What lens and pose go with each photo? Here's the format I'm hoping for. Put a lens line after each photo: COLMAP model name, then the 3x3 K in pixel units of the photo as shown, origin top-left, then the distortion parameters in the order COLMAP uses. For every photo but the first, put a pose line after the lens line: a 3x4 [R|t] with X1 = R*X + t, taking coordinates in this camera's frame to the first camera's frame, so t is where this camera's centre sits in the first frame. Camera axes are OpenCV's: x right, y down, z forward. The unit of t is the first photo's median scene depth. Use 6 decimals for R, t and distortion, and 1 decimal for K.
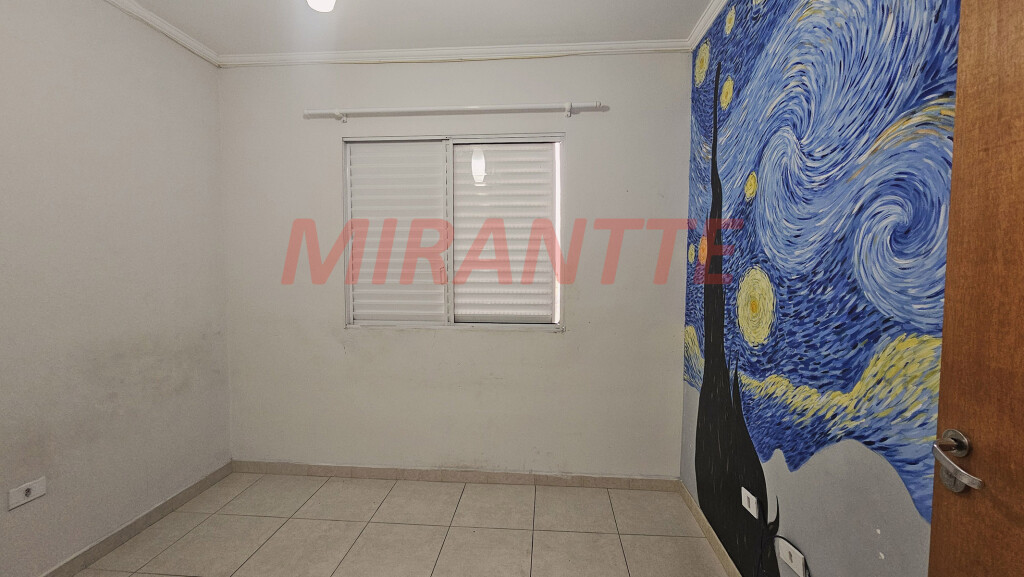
lens RADIAL K [[416.5, 0, 519.5], [0, 416.5, 286.0], [0, 0, 1]] dist [-0.002394, 0.000840]
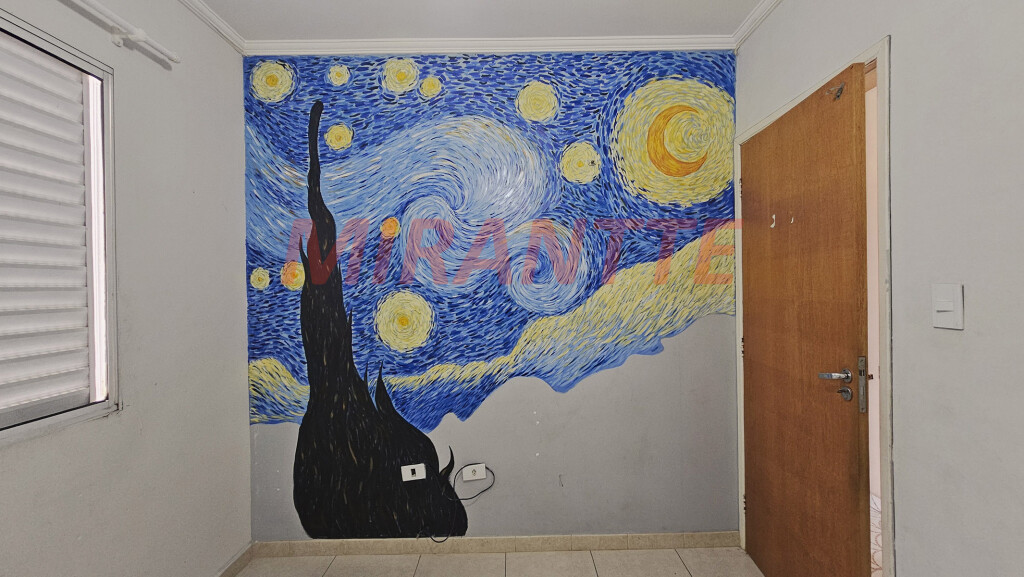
lens RADIAL K [[416.5, 0, 519.6], [0, 416.5, 287.3], [0, 0, 1]] dist [-0.002394, 0.000840]
pose [[-0.068398, -0.002940, 0.997654, -0.966146], [0.066264, 0.997774, 0.007483, -0.053502], [-0.995455, 0.066620, -0.068051, 0.917241]]
